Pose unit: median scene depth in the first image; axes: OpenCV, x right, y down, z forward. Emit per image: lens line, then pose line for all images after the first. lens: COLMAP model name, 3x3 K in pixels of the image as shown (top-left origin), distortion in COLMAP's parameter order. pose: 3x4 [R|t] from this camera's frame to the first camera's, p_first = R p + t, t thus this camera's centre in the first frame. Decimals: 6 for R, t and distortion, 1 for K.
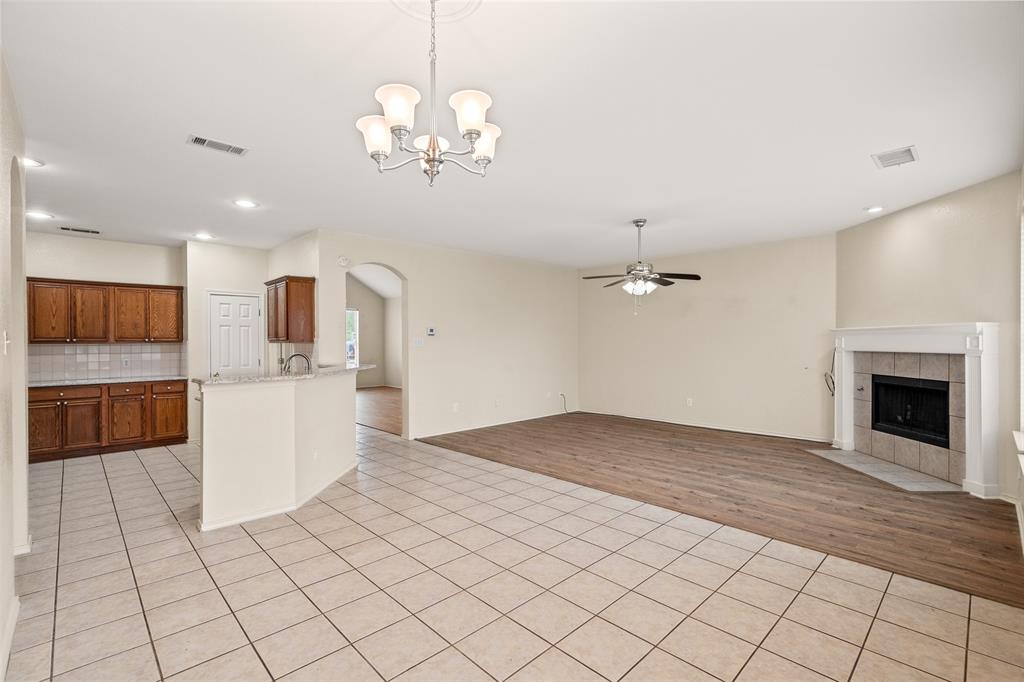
lens RADIAL K [[460.6, 0, 510.2], [0, 460.6, 339.7], [0, 0, 1]] dist [-0.001755, 0.001389]
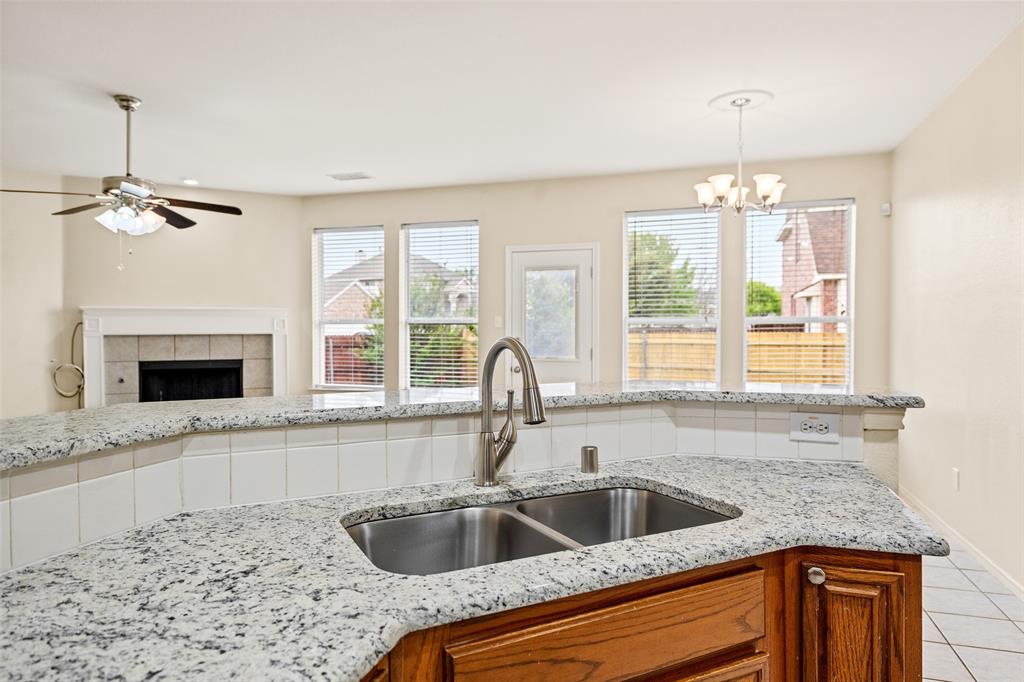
lens RADIAL K [[642.1, 0, 510.8], [0, 642.1, 341.8], [0, 0, 1]] dist [0.004726, 0.004953]
pose [[-0.472215, -0.012168, 0.881399, -0.599785], [0.001493, 0.999892, 0.014604, 0.020977], [-0.881482, 0.008212, -0.472146, 0.933954]]
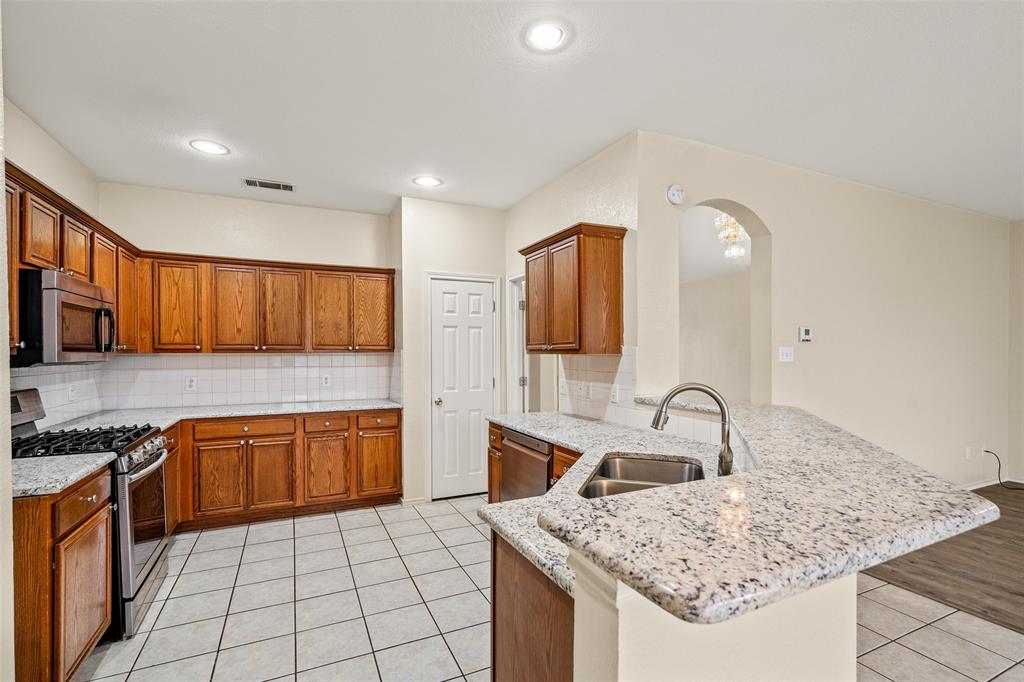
lens RADIAL K [[460.6, 0, 502.4], [0, 460.6, 356.8], [0, 0, 1]] dist [-0.001755, 0.001389]
pose [[0.944523, 0.009754, -0.328301, -0.392235], [-0.004625, 0.999855, 0.016400, 0.001422], [0.328414, -0.013972, 0.944431, 0.477137]]
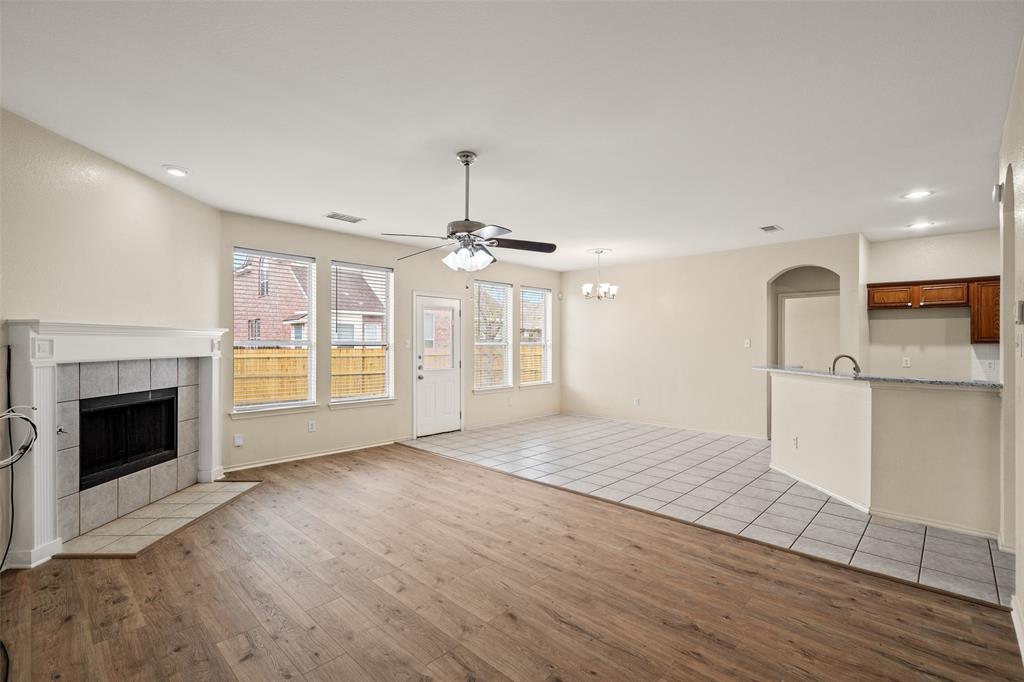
lens RADIAL K [[460.6, 0, 508.5], [0, 460.6, 339.2], [0, 0, 1]] dist [-0.001755, 0.001389]
pose [[-0.999324, 0.003046, -0.036644, 0.240293], [0.003524, 0.999910, -0.012971, 0.005279], [0.036601, -0.013091, -0.999244, 1.591060]]
